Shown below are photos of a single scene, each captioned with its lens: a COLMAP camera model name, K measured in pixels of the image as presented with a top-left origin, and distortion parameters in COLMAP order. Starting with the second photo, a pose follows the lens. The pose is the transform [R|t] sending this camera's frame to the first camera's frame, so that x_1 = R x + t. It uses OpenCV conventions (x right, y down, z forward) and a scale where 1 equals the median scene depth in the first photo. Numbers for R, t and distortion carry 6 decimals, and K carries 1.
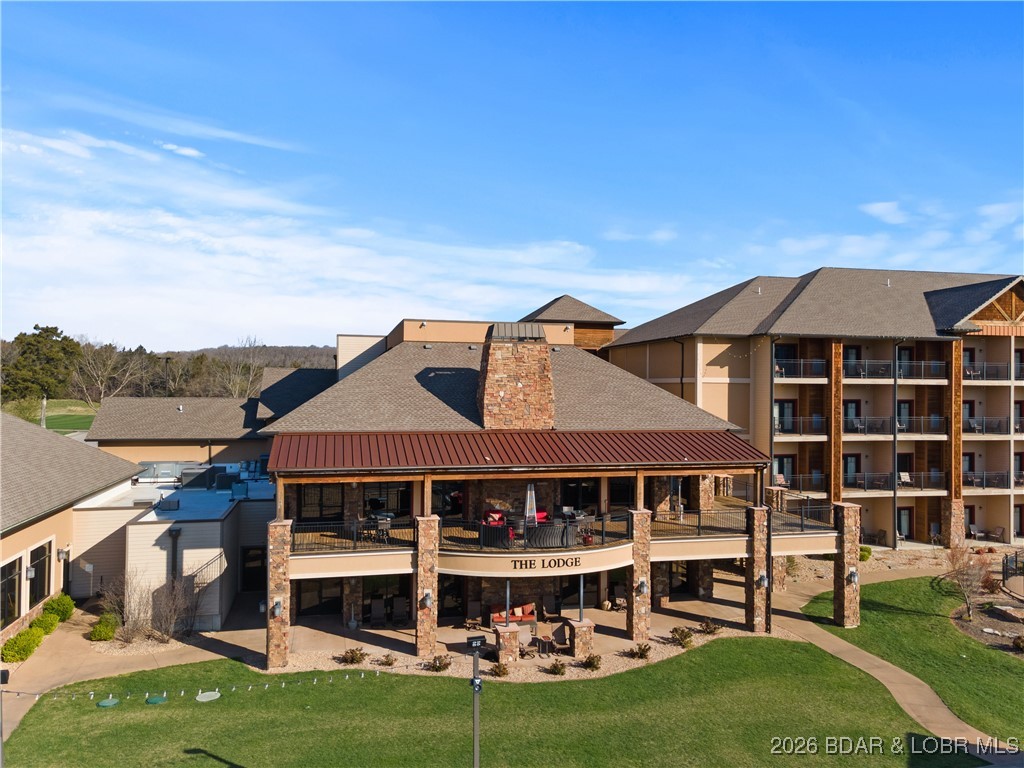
lens RADIAL K [[747.5, 0, 512.0], [0, 747.5, 384.0], [0, 0, 1]] dist [0.038560, 0.003171]
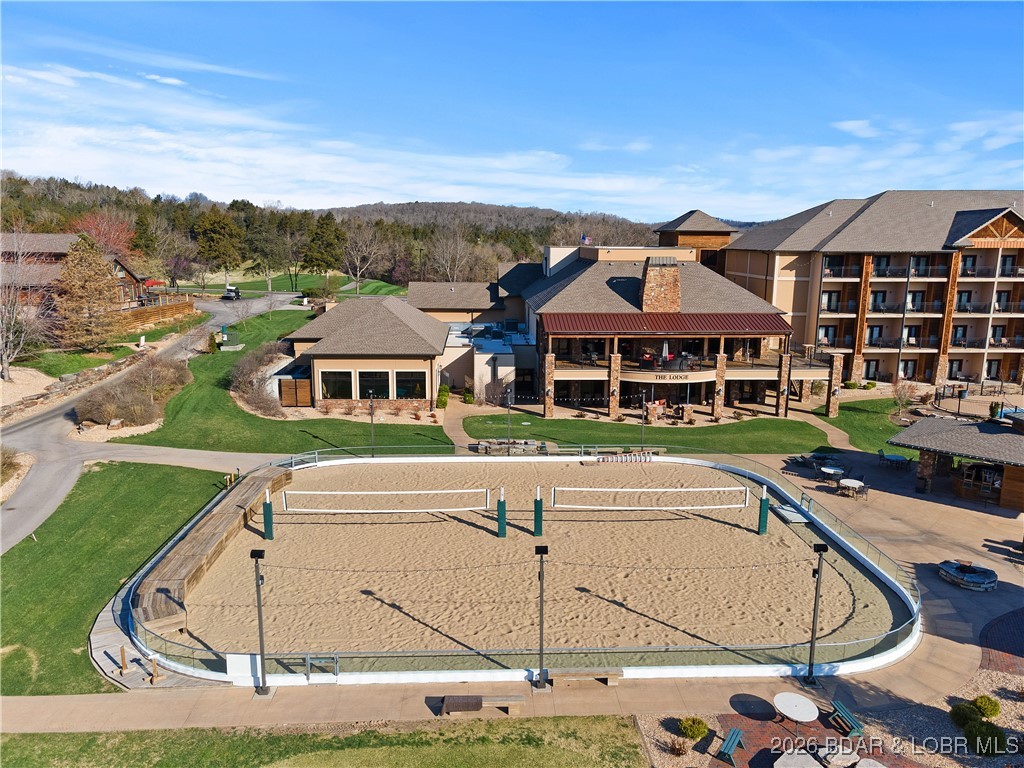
lens RADIAL K [[747.5, 0, 512.0], [0, 747.5, 384.0], [0, 0, 1]] dist [0.038560, 0.003171]
pose [[0.983093, 0.034611, -0.179807, -0.015060], [0.000899, 0.981049, 0.193759, -0.135593], [0.183105, -0.190645, 0.964431, -0.995289]]
